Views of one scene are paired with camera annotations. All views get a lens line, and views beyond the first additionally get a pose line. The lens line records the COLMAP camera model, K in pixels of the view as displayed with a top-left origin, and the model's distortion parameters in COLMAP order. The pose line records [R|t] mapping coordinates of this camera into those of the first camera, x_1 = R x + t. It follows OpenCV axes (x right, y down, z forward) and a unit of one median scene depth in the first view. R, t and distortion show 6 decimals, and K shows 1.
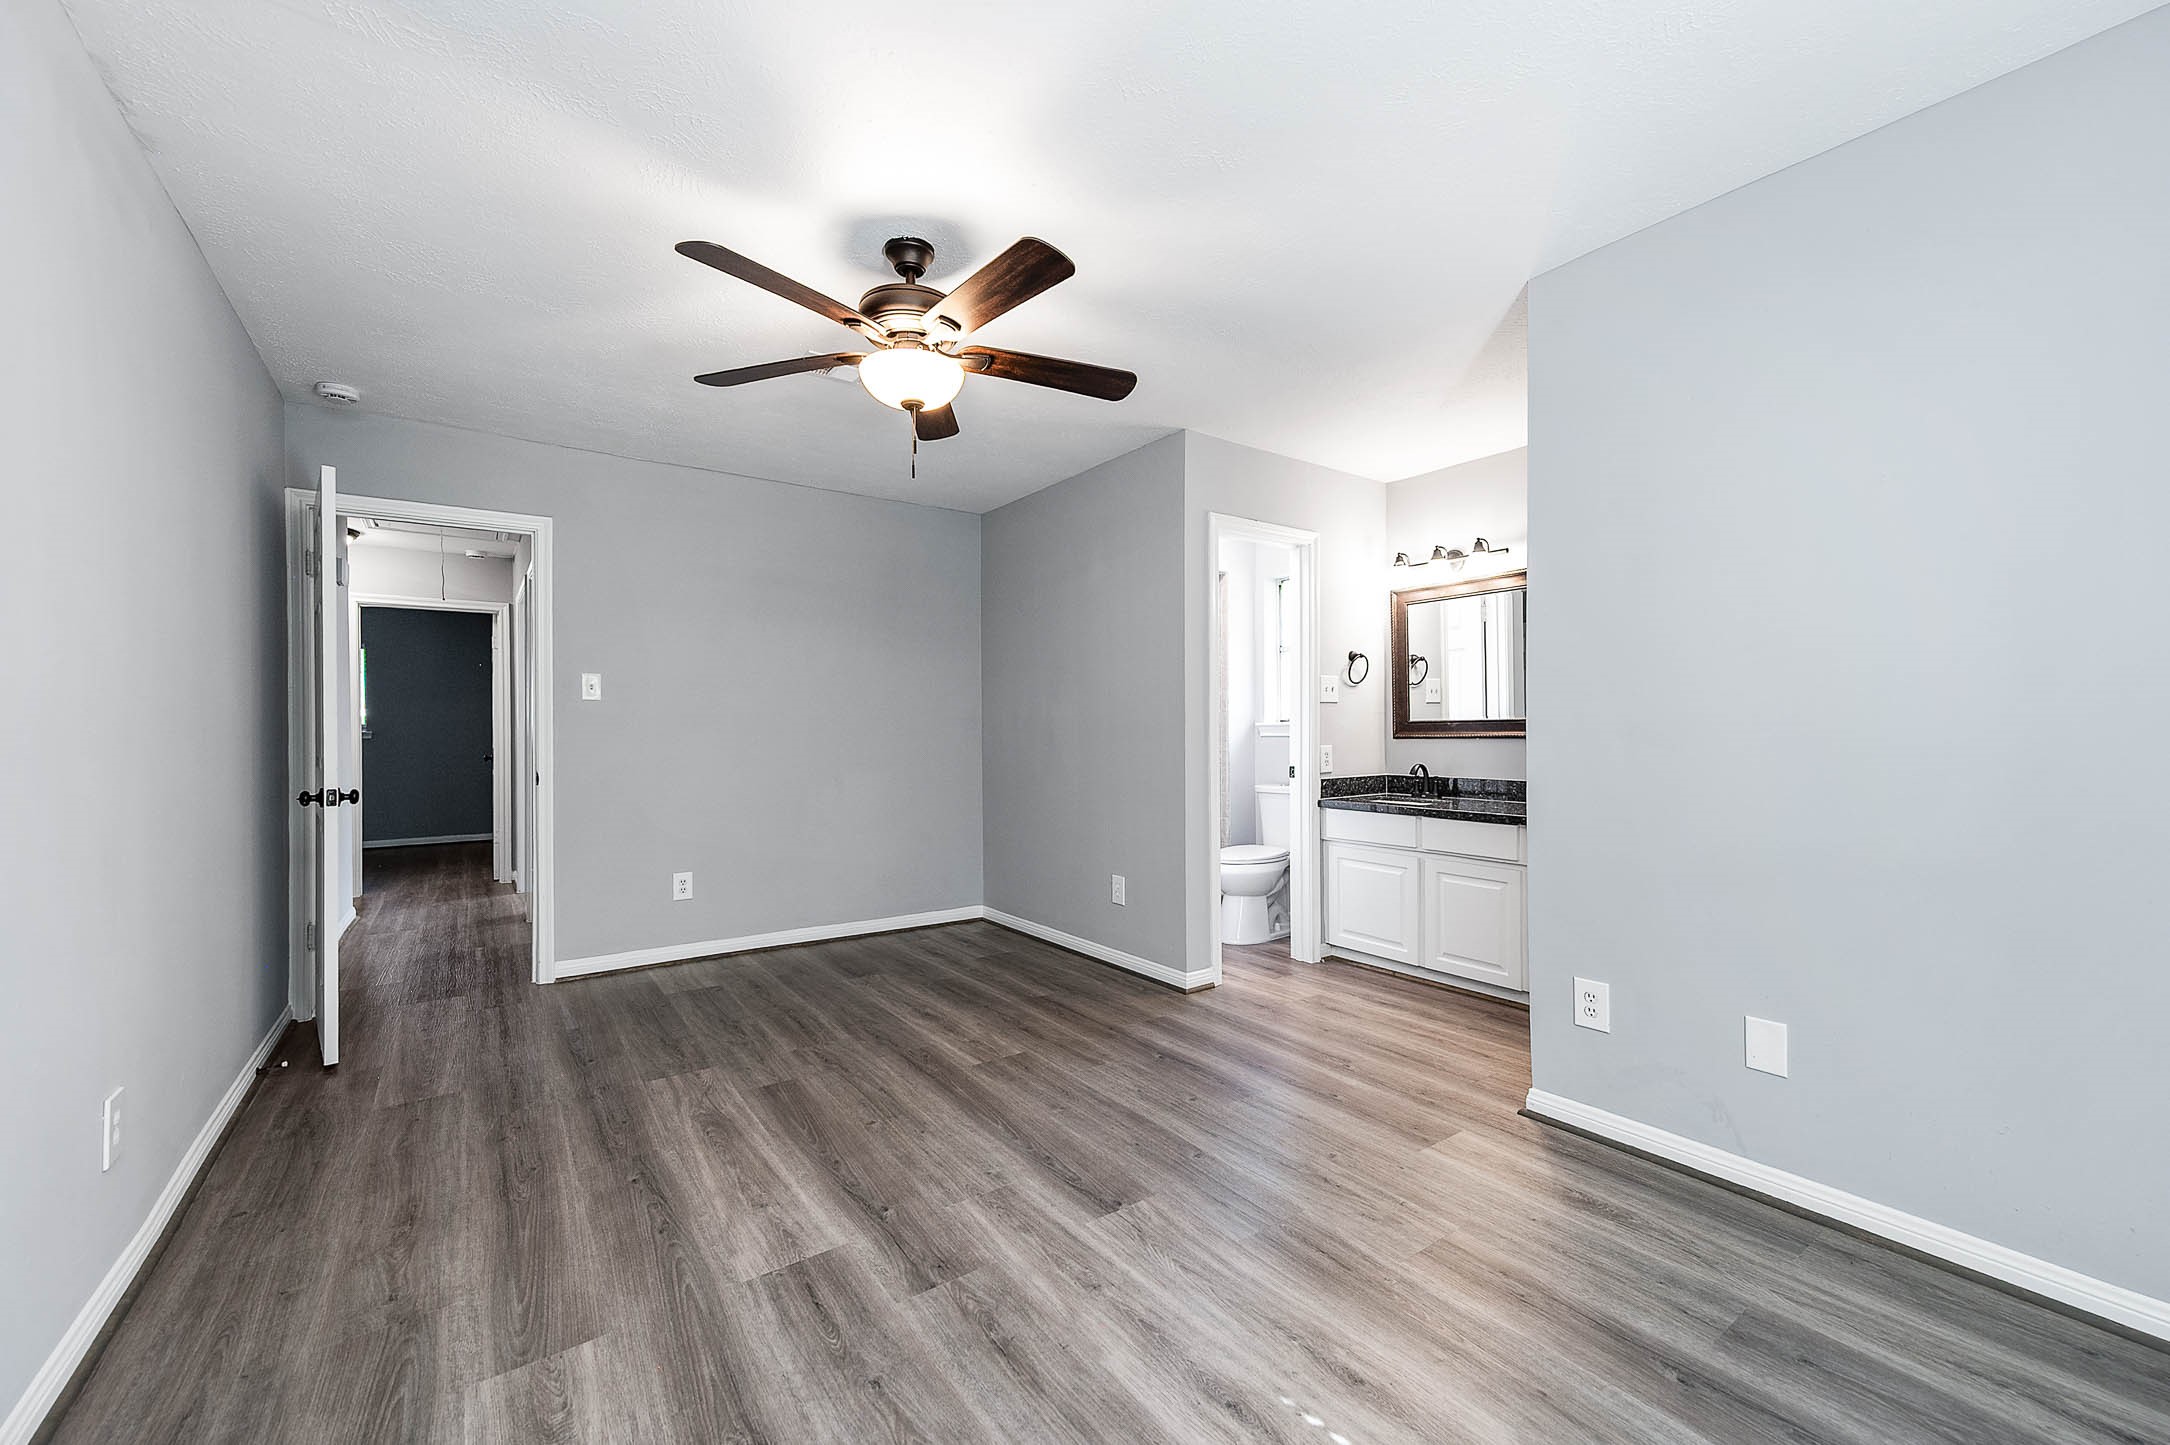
lens RADIAL K [[848.1, 0, 1080.1], [0, 848.1, 724.2], [0, 0, 1]] dist [0.008930, 0.000164]
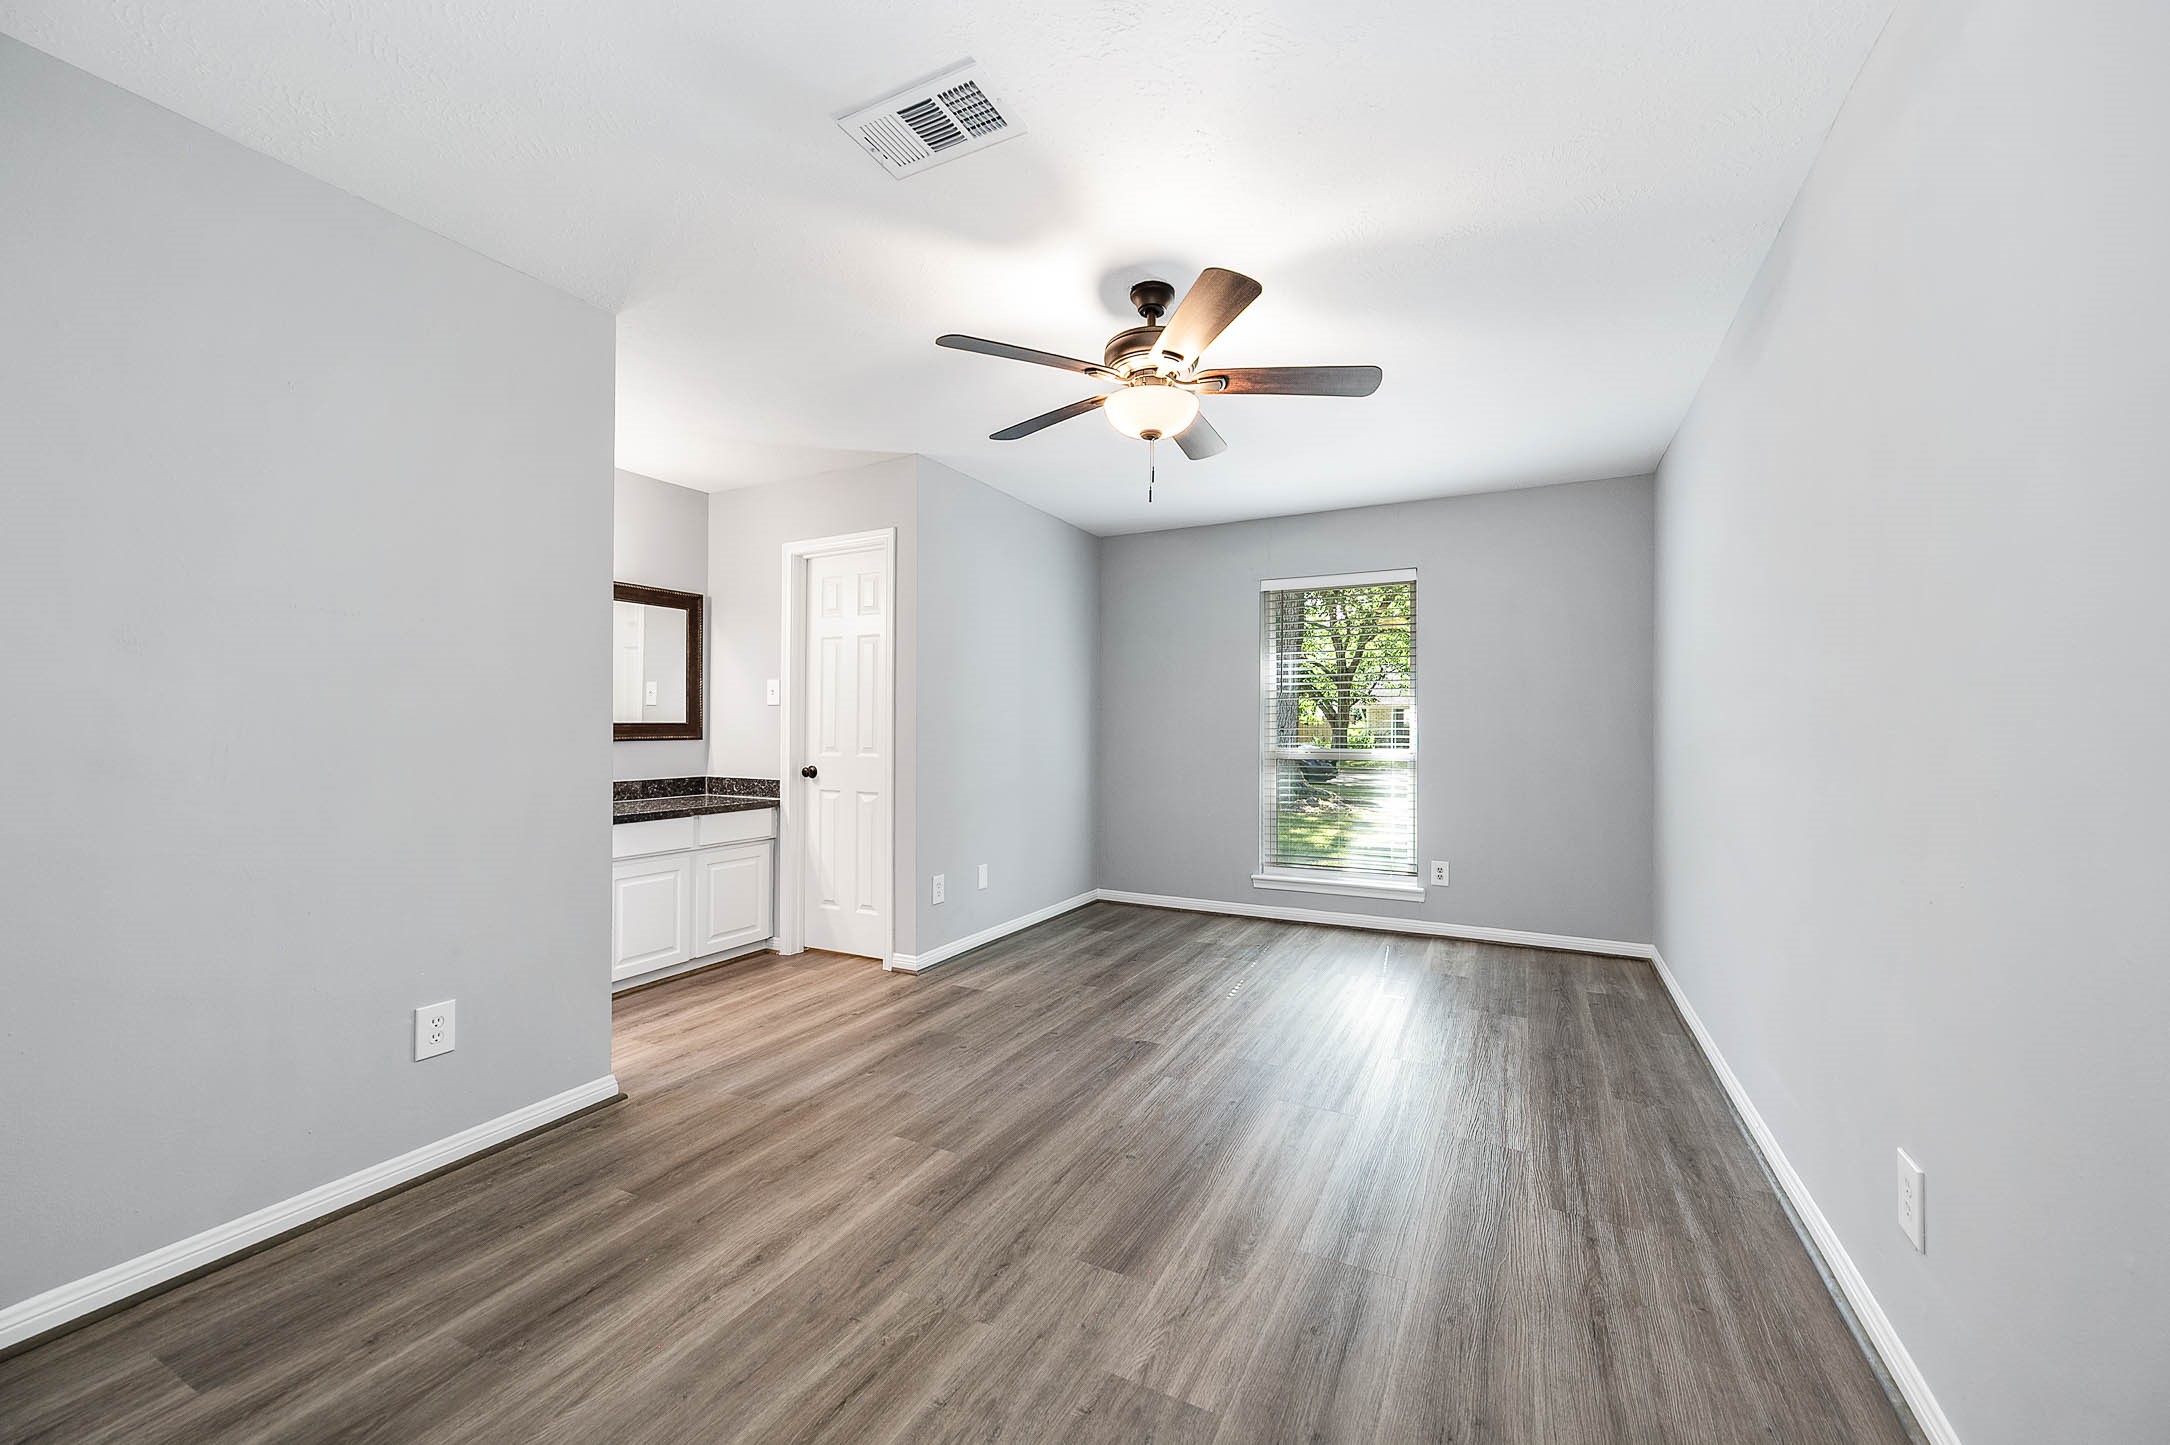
lens RADIAL K [[848.1, 0, 1080.1], [0, 848.1, 724.2], [0, 0, 1]] dist [0.008930, 0.000164]
pose [[-0.451992, 0.009045, 0.891976, -0.809813], [-0.005503, 0.999901, -0.012927, 0.006205], [-0.892005, -0.010751, -0.451898, 1.132817]]
